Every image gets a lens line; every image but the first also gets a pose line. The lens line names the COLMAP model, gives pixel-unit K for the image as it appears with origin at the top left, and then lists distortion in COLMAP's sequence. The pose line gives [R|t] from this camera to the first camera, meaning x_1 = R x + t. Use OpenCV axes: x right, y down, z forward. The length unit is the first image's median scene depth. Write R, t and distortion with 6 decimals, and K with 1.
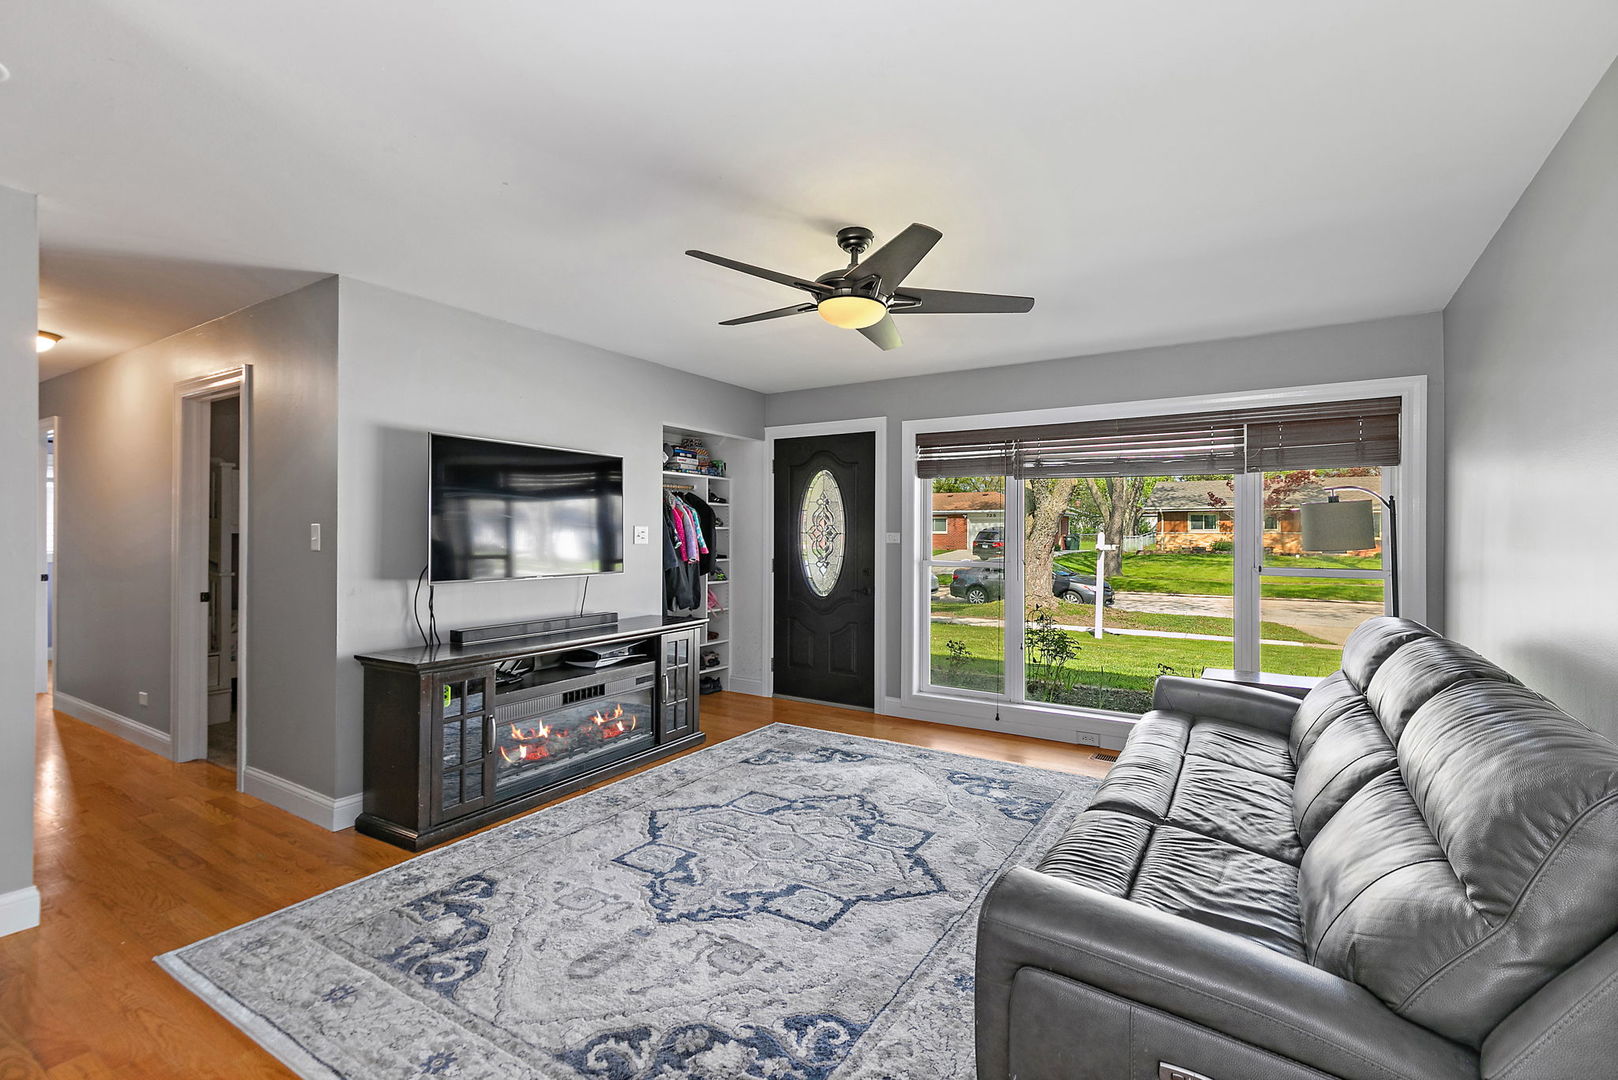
lens RADIAL K [[739.8, 0, 810.4], [0, 739.8, 535.3], [0, 0, 1]] dist [0.013421, -0.002935]
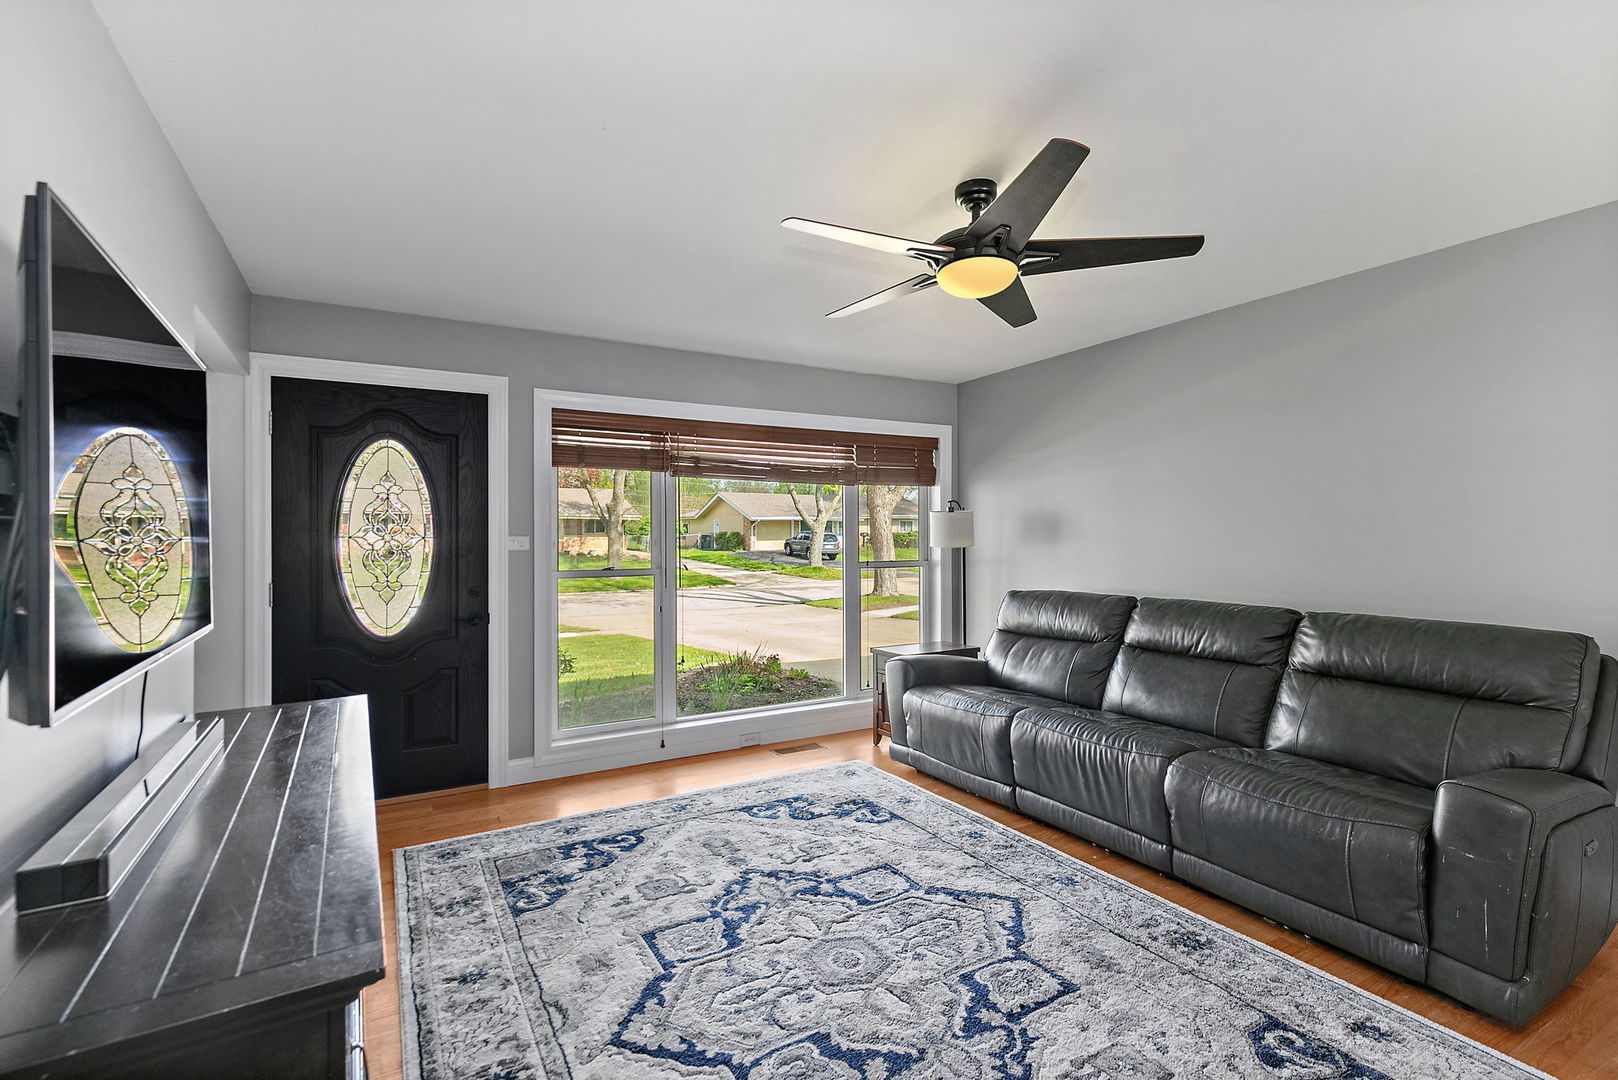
lens RADIAL K [[739.8, 0, 814.1], [0, 739.8, 534.5], [0, 0, 1]] dist [0.013421, -0.002935]
pose [[0.461021, -0.005326, 0.887373, -0.592506], [0.008764, 0.999961, 0.001449, -0.005382], [-0.887346, 0.007109, 0.461050, 0.569694]]
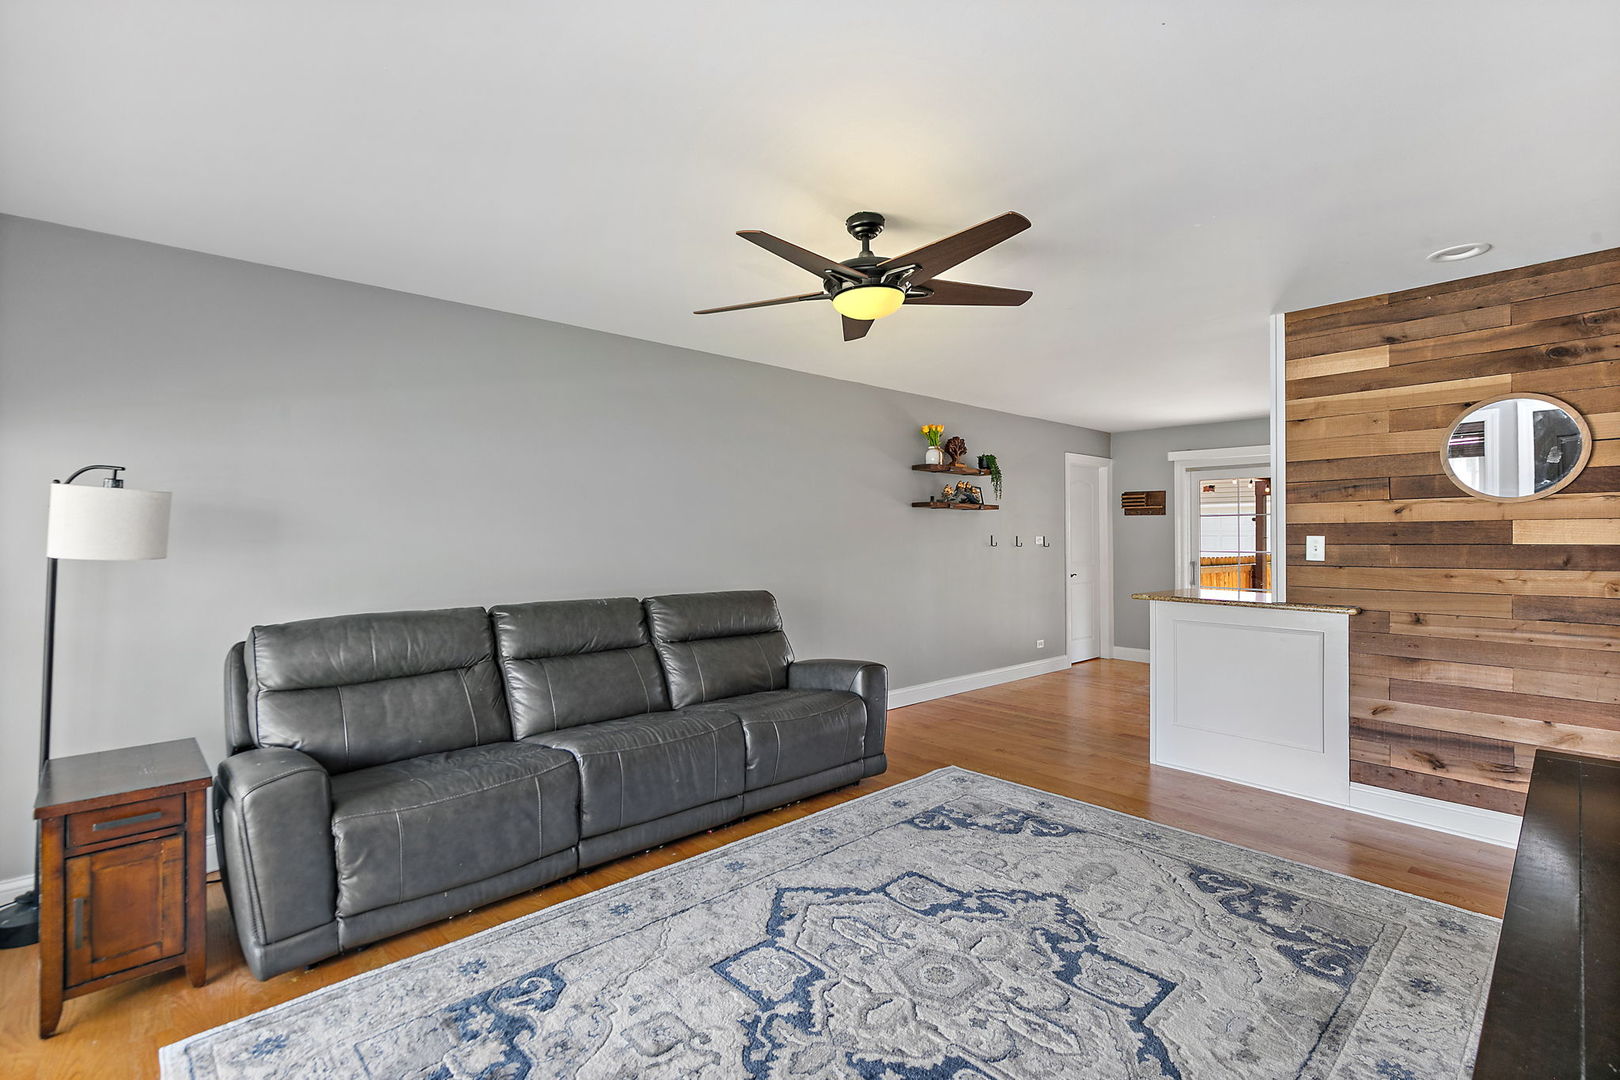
lens RADIAL K [[746.2, 0, 817.8], [0, 746.2, 534.8], [0, 0, 1]] dist [0.006195, 0.000033]
pose [[-0.967016, -0.002544, 0.254703, -0.091421], [-0.002338, 0.999997, 0.001113, -0.001846], [-0.254705, 0.000480, -0.967019, 1.433259]]
